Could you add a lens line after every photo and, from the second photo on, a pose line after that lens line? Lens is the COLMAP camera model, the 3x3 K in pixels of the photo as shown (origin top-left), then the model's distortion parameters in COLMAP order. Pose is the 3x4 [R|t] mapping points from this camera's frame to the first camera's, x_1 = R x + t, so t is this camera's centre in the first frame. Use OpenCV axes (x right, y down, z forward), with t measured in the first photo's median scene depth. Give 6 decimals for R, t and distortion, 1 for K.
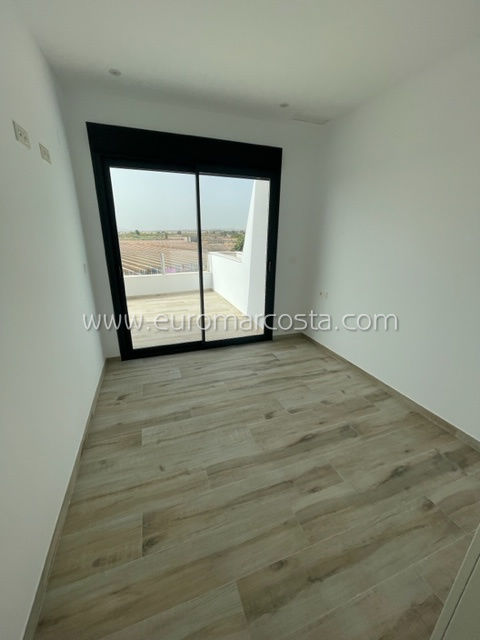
lens RADIAL K [[258.2, 0, 240.0], [0, 258.2, 320.0], [0, 0, 1]] dist [-0.002161, -0.000119]
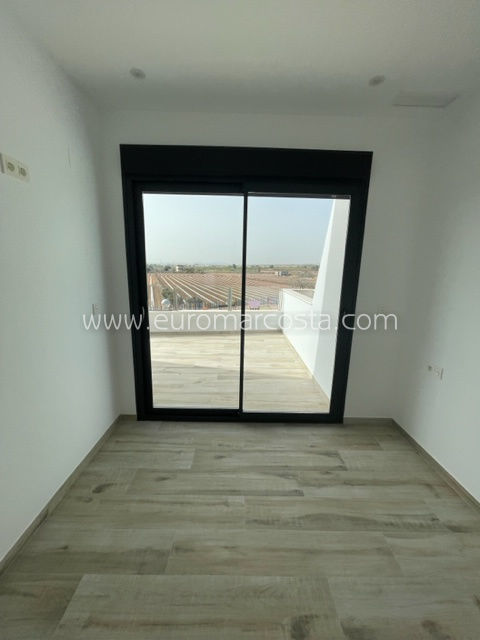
lens RADIAL K [[258.2, 0, 240.0], [0, 258.2, 320.0], [0, 0, 1]] dist [-0.002161, -0.000119]
pose [[0.943122, 0.077232, -0.323353, 0.090387], [-0.116732, 0.987642, -0.104577, -0.115138], [0.311280, 0.136374, 0.940482, 0.317970]]
